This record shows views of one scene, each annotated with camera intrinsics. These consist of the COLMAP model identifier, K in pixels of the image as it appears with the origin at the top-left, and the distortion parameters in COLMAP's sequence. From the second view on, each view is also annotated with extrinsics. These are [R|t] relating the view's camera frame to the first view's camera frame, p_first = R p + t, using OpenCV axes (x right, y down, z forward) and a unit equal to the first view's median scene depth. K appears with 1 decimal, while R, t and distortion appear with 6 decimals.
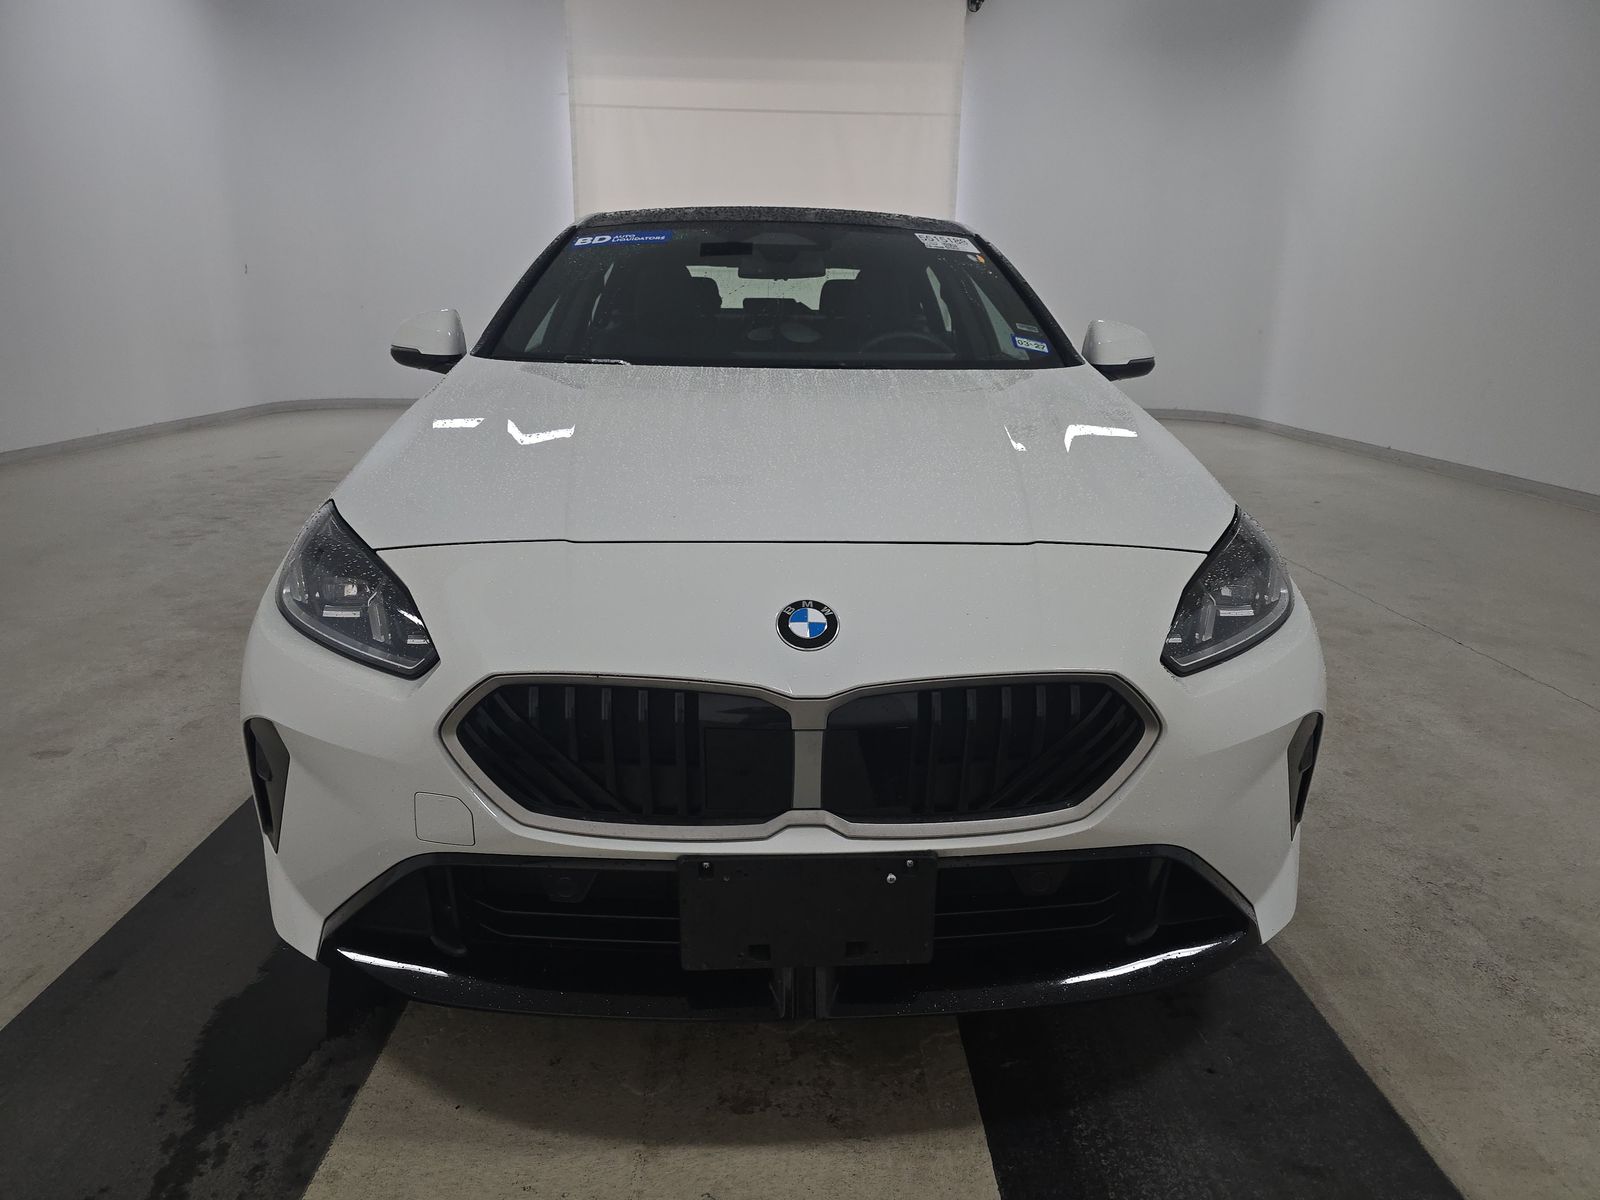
lens RADIAL K [[1078.1, 0, 799.7], [0, 1078.1, 598.6], [0, 0, 1]] dist [0.027853, -0.027061]
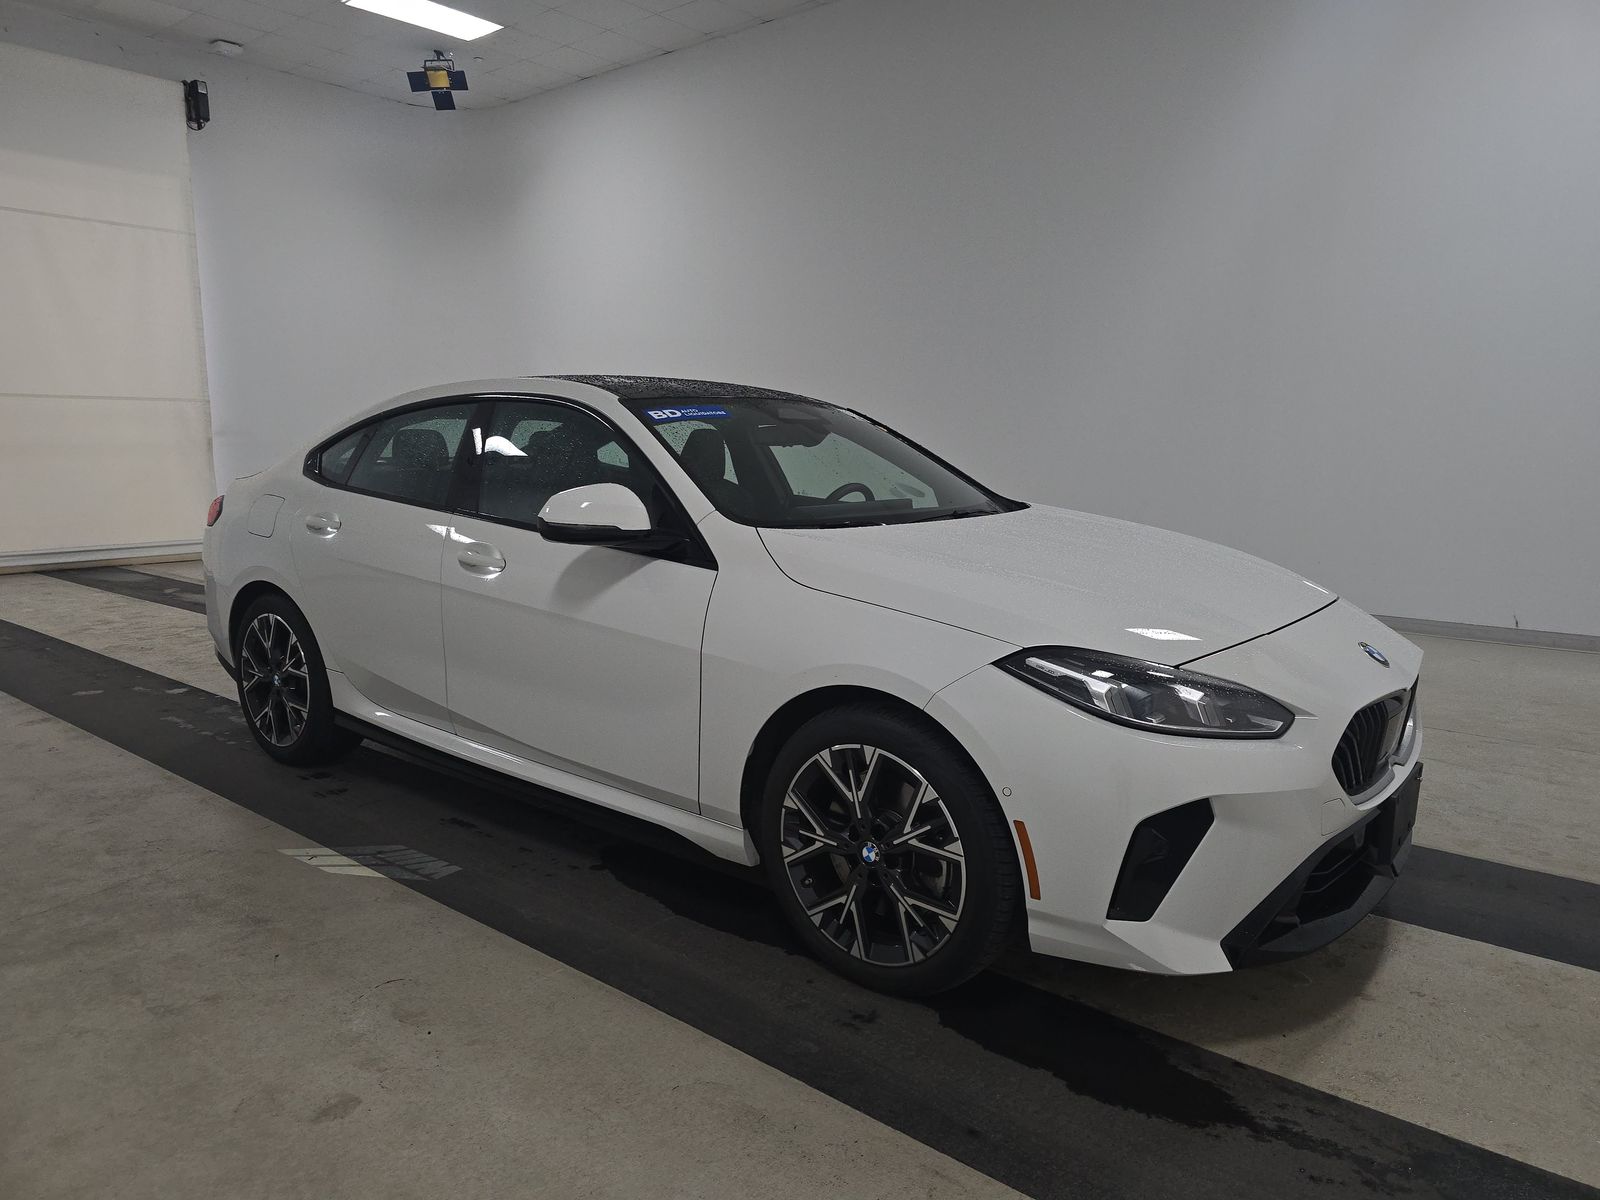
lens RADIAL K [[1078.1, 0, 798.8], [0, 1078.1, 598.4], [0, 0, 1]] dist [0.027853, -0.027061]
pose [[0.654870, -0.120706, 0.746040, -1.748944], [0.196011, 0.980510, -0.013415, -0.212411], [-0.729880, 0.155017, 0.665766, 0.416516]]
